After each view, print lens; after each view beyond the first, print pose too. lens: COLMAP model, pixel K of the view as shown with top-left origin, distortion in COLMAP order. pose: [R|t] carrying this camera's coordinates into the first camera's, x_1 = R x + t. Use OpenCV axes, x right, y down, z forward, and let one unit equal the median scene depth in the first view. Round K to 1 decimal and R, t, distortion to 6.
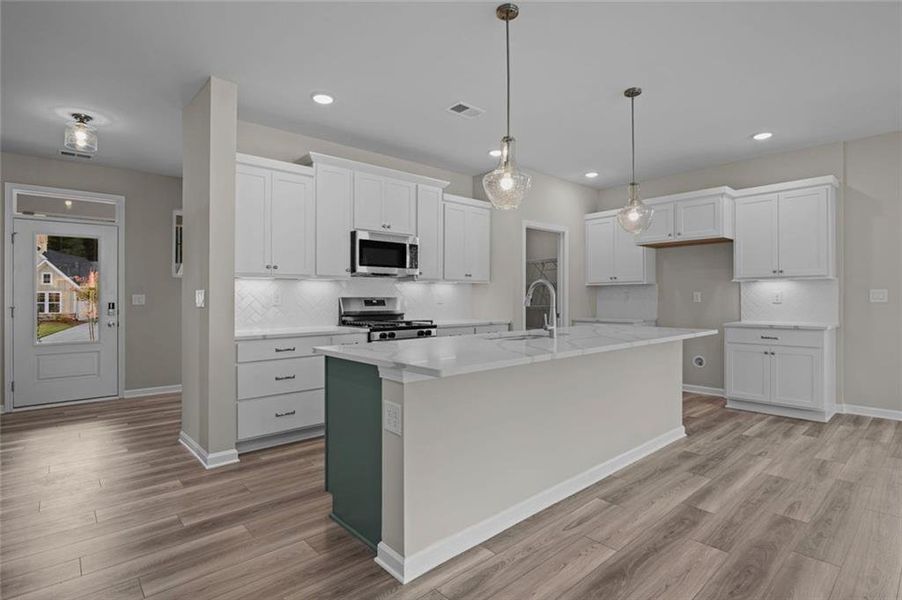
lens RADIAL K [[457.2, 0, 449.9], [0, 457.2, 296.0], [0, 0, 1]] dist [-0.006619, 0.002292]
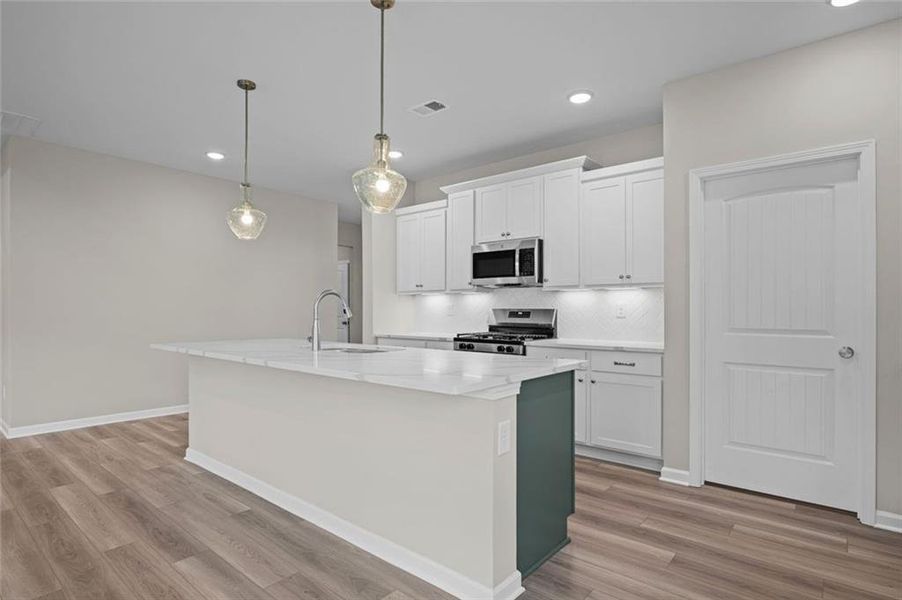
lens RADIAL K [[457.2, 0, 429.7], [0, 457.2, 297.8], [0, 0, 1]] dist [-0.006619, 0.002292]
pose [[0.127315, -0.023660, -0.991580, 1.016417], [0.001691, 0.999719, -0.023637, 0.003282], [0.991861, 0.001332, 0.127320, 0.931076]]
